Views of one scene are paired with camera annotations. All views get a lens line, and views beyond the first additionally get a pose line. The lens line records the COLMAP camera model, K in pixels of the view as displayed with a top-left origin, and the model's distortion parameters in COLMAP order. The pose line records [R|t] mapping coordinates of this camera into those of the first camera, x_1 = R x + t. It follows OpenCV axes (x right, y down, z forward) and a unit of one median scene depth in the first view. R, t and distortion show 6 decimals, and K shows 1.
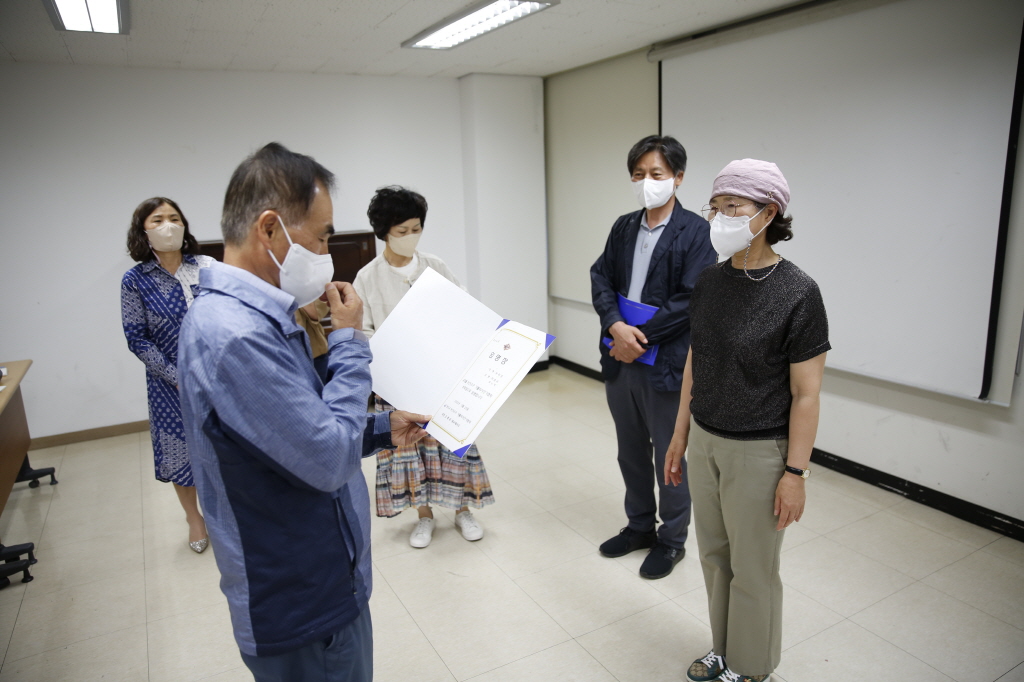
lens RADIAL K [[692.6, 0, 516.2], [0, 692.6, 341.2], [0, 0, 1]] dist [-0.102340, 0.076322]
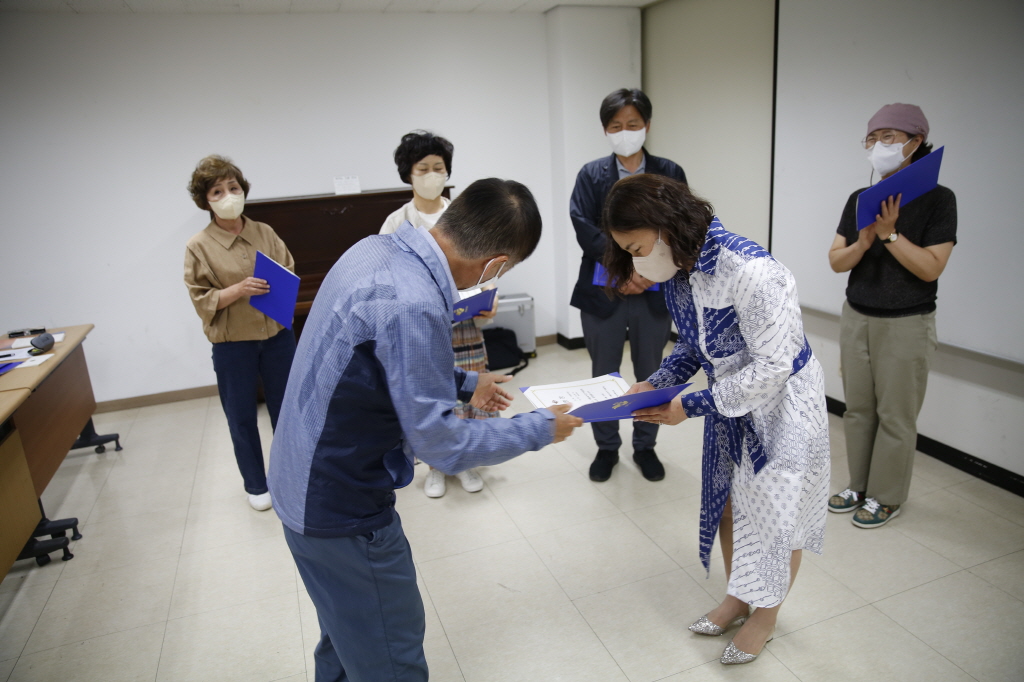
lens RADIAL K [[692.6, 0, 516.2], [0, 692.6, 341.2], [0, 0, 1]] dist [-0.102340, 0.076322]
pose [[0.987457, 0.023187, -0.156178, 0.038375], [-0.012990, 0.997735, 0.065999, -0.019949], [0.157355, -0.063143, 0.985521, 0.127810]]
